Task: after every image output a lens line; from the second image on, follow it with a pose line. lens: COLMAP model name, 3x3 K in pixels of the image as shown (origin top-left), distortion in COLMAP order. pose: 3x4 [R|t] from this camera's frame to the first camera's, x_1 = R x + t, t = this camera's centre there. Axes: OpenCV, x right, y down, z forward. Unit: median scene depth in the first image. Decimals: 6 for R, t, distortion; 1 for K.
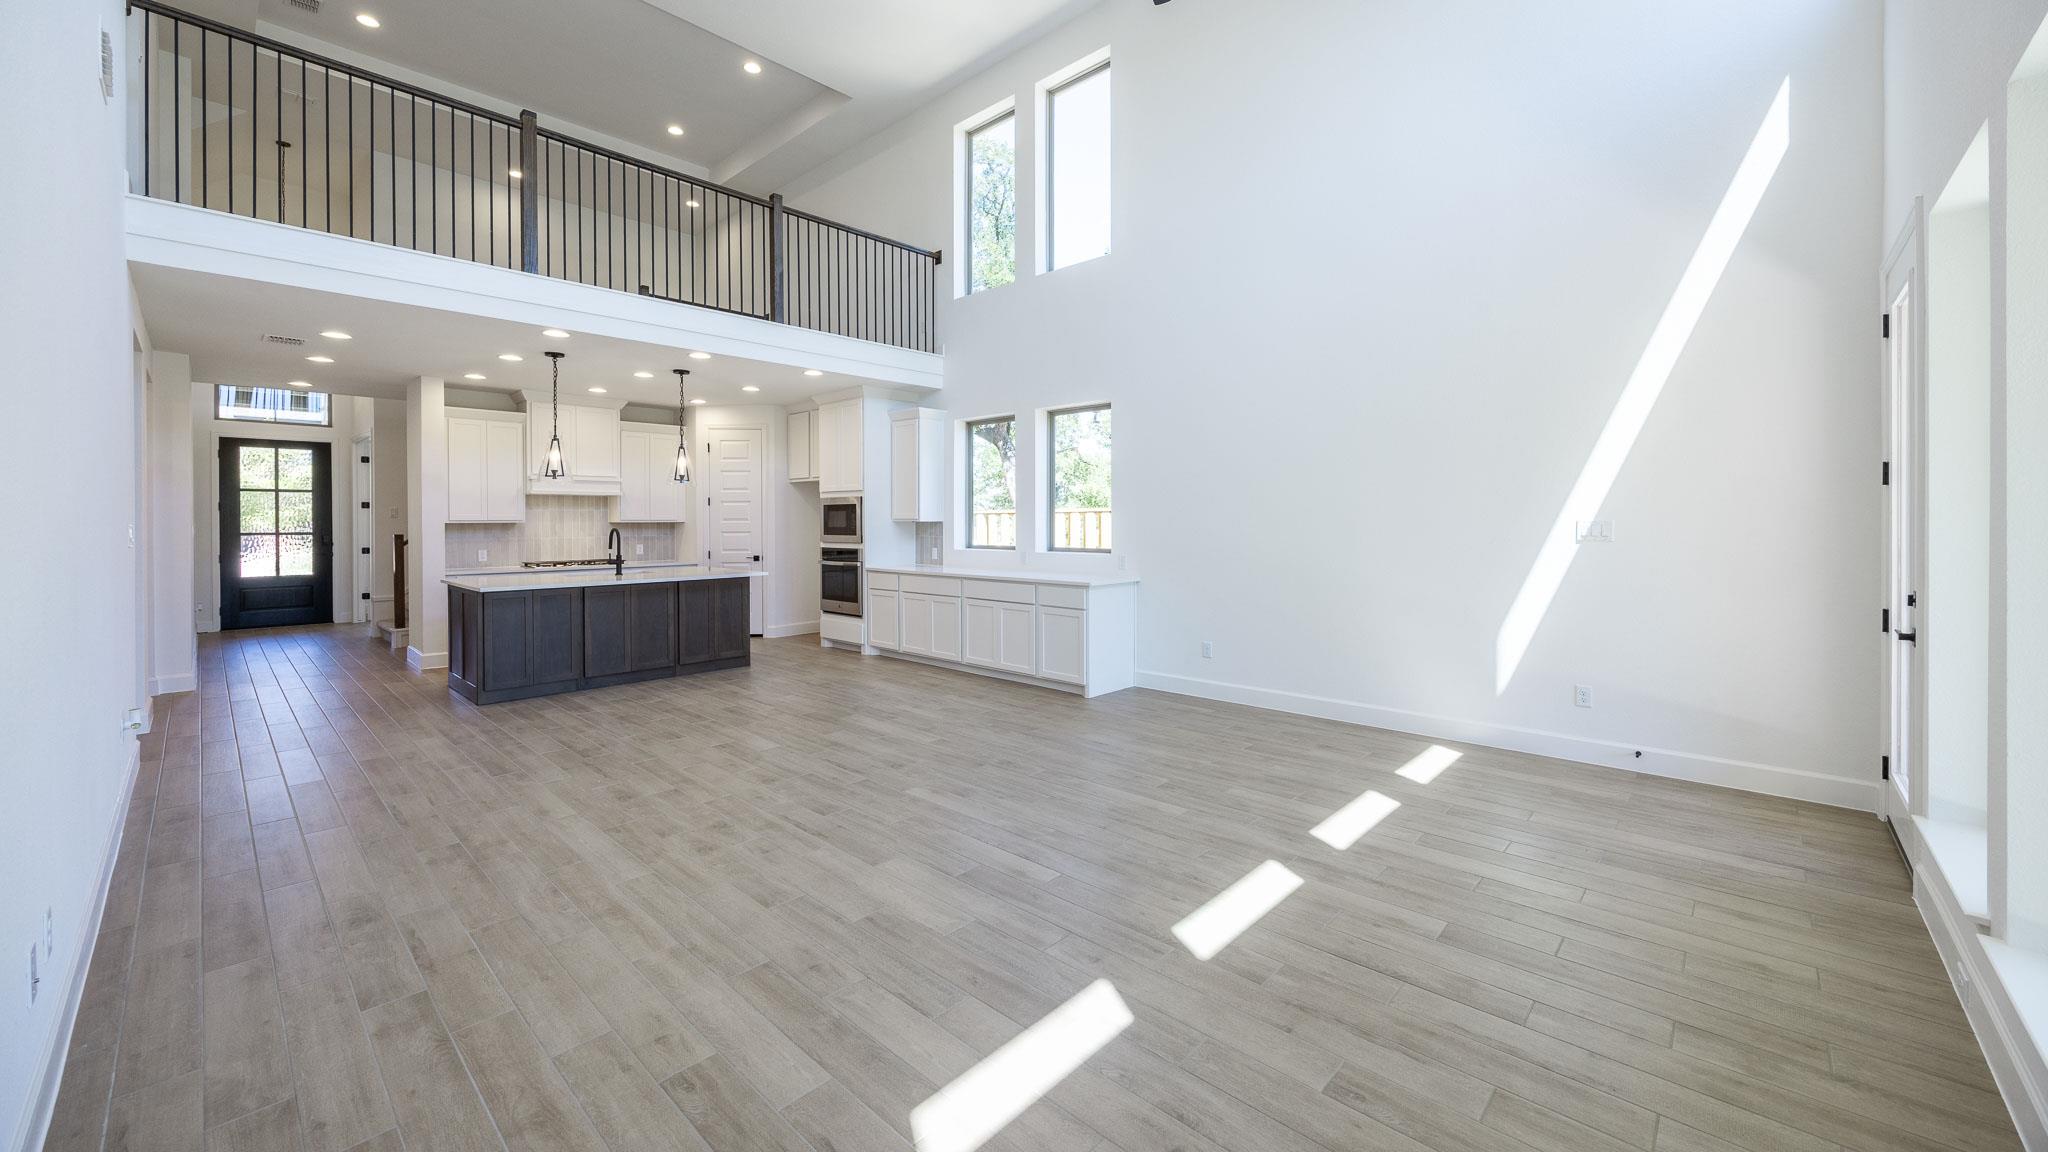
lens RADIAL K [[782.9, 0, 1028.7], [0, 782.9, 528.2], [0, 0, 1]] dist [-0.001816, -0.000007]
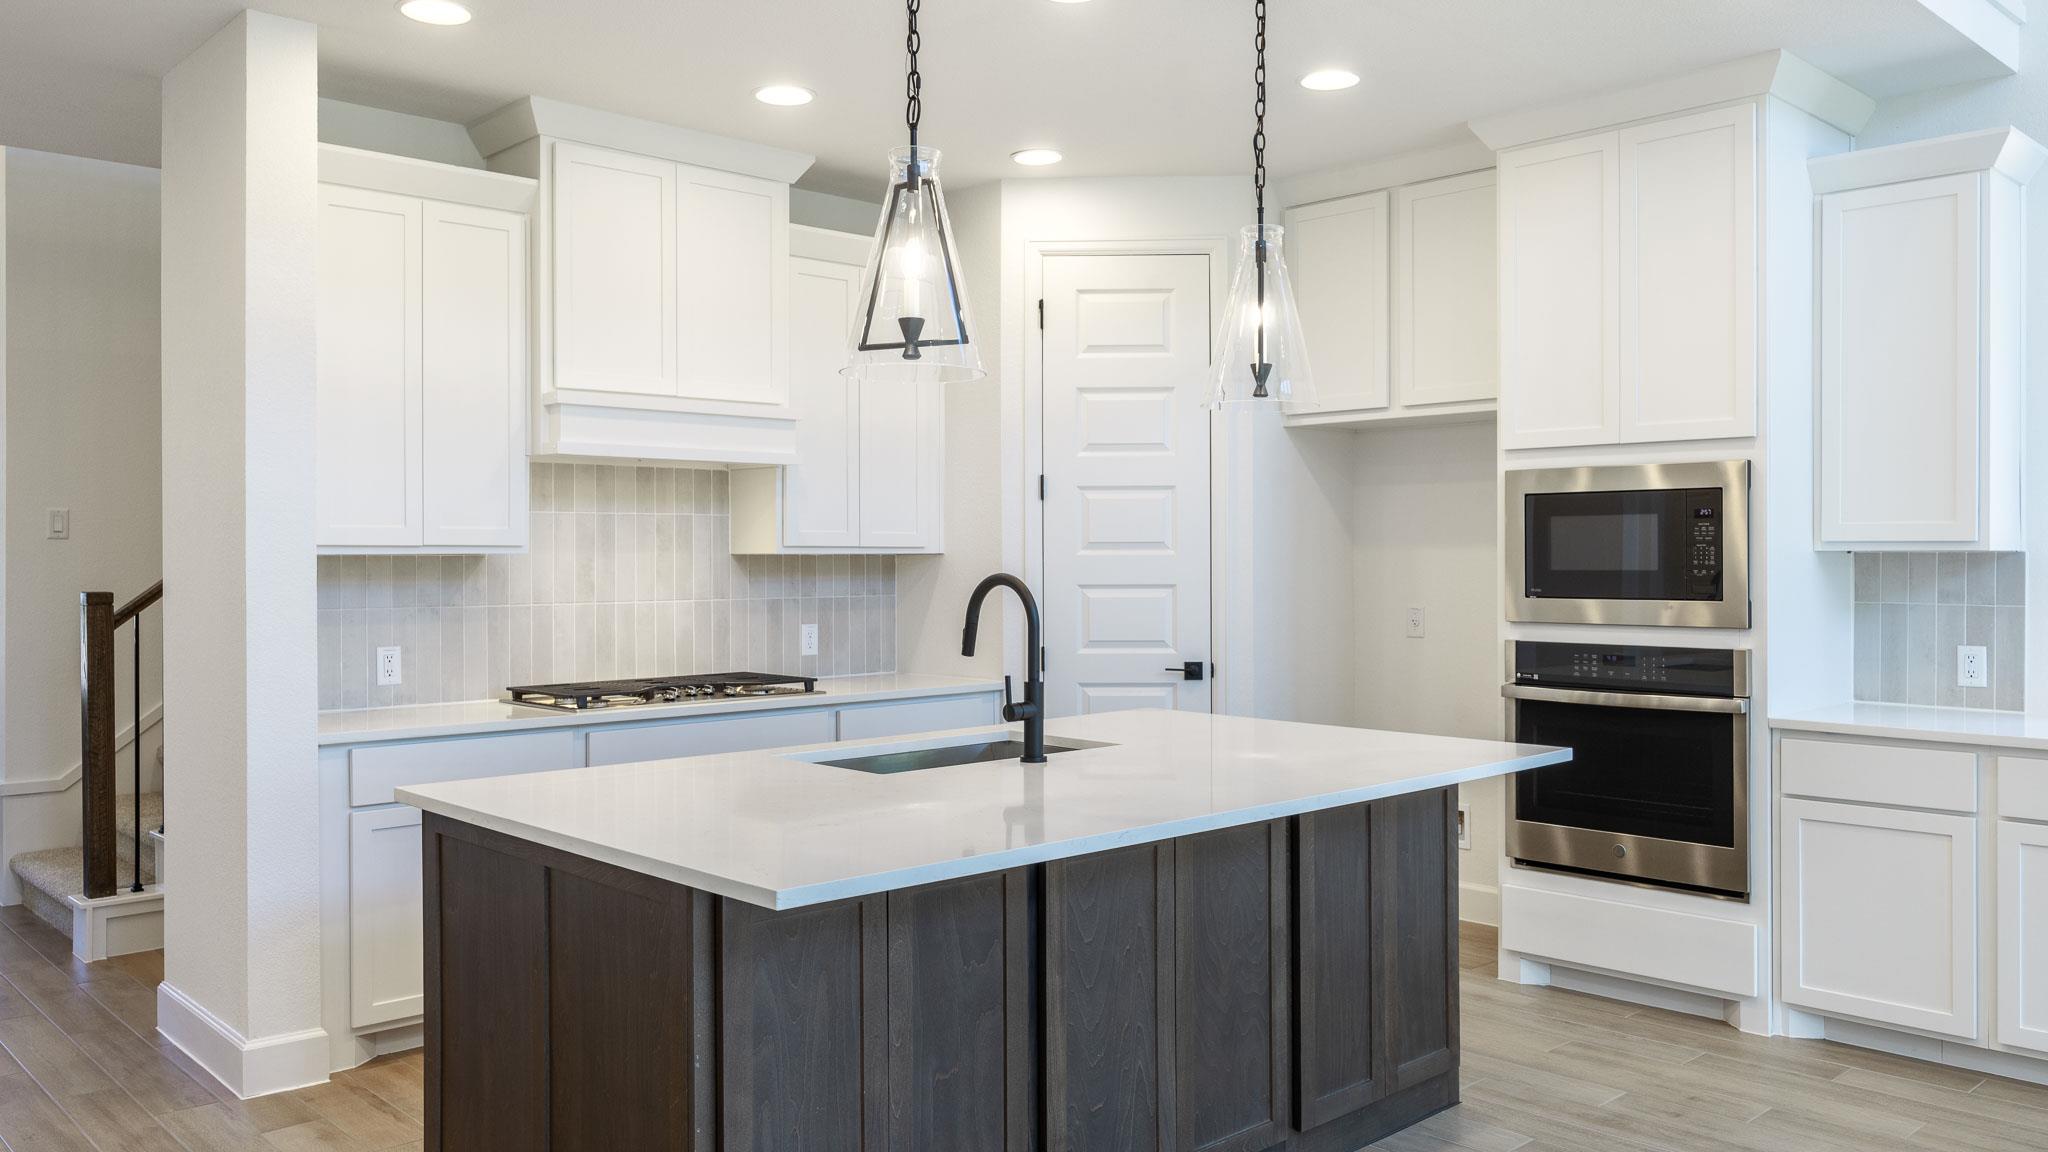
lens RADIAL K [[1563.0, 0, 1023.4], [0, 1563.0, 570.0], [0, 0, 1]] dist [-0.002026, 0.002756]
pose [[0.998128, 0.001674, -0.061136, -0.420868], [-0.001686, 0.999999, -0.000151, -0.001154], [0.061136, 0.000253, 0.998129, 0.424252]]
